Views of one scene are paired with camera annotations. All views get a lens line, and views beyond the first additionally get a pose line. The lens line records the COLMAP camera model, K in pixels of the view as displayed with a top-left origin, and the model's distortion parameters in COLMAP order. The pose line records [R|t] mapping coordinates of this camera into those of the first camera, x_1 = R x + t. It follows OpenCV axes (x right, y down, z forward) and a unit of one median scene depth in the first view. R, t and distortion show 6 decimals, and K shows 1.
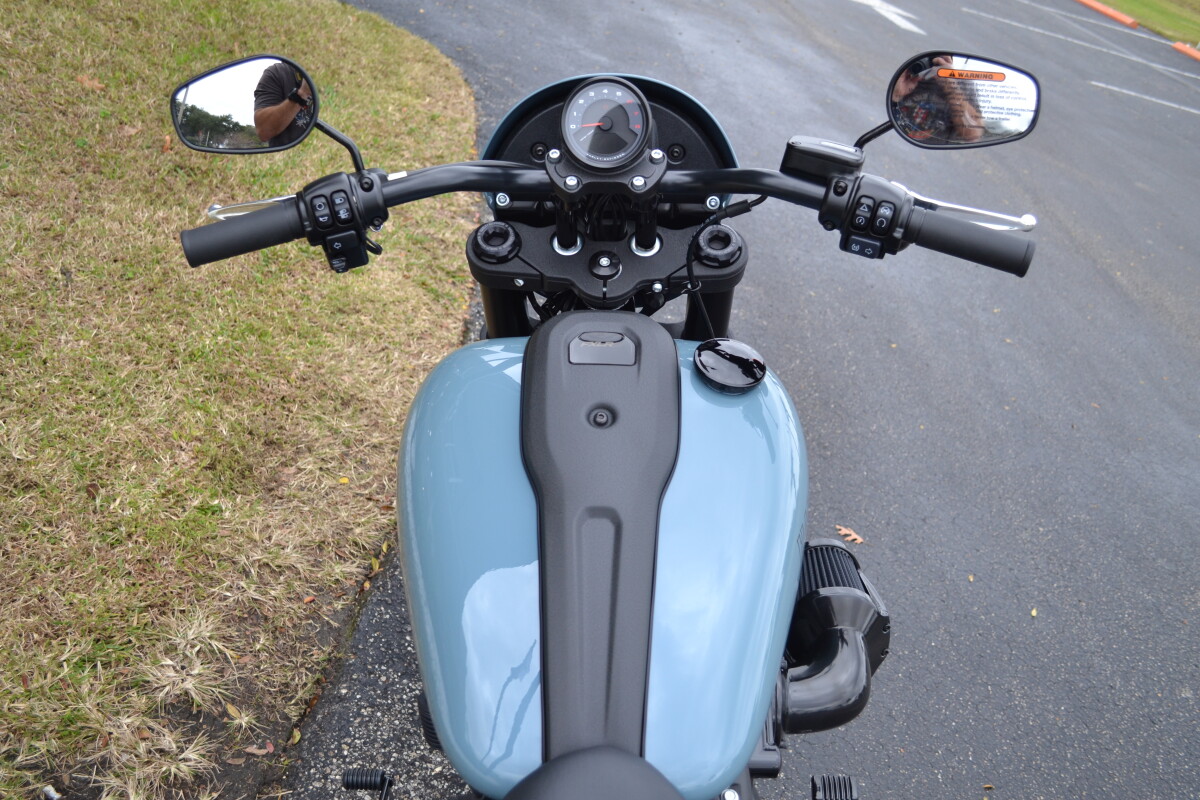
lens RADIAL K [[1178.5, 0, 593.6], [0, 1178.5, 401.9], [0, 0, 1]] dist [-0.065054, 0.011125]
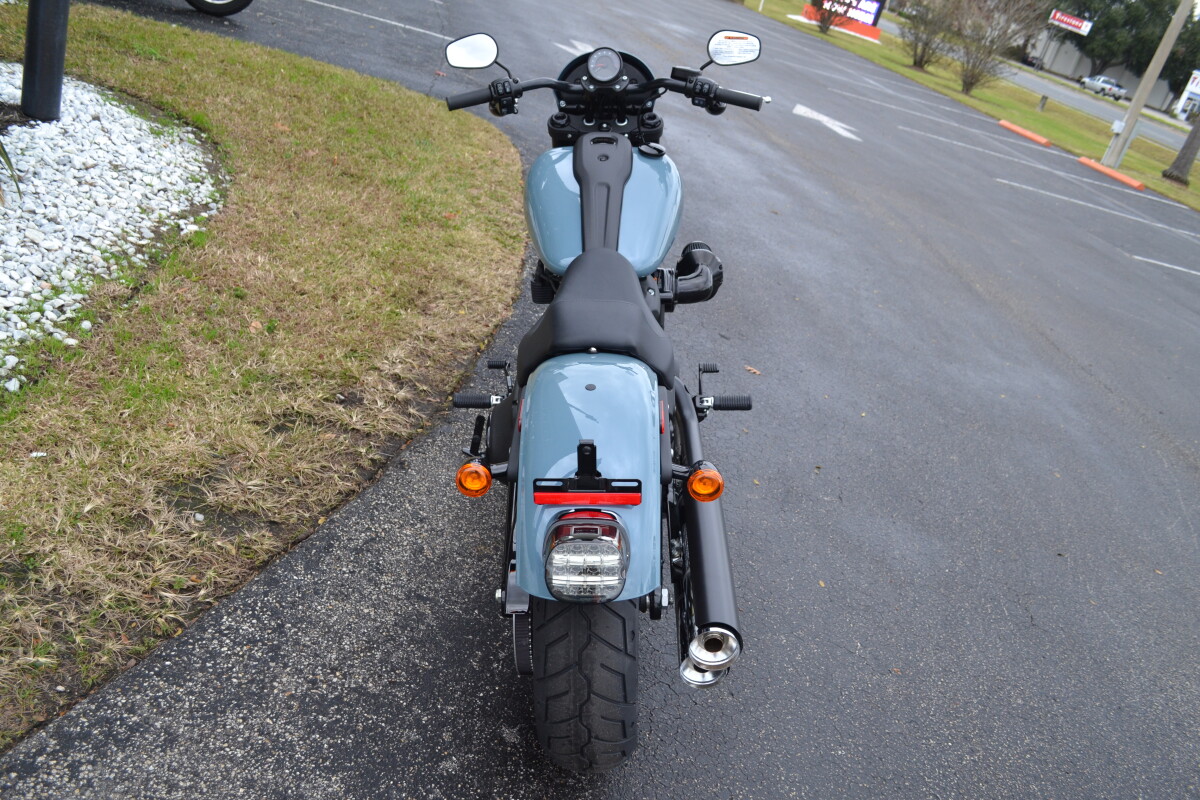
lens RADIAL K [[1095.1, 0, 600.0], [0, 1095.1, 400.0], [0, 0, 1]] dist [-0.068840, -0.001569]
pose [[0.999999, 0.000150, -0.001365, 0.001272], [-0.000287, 0.994845, -0.101403, 0.305734], [0.001343, 0.101403, 0.994845, -0.541187]]
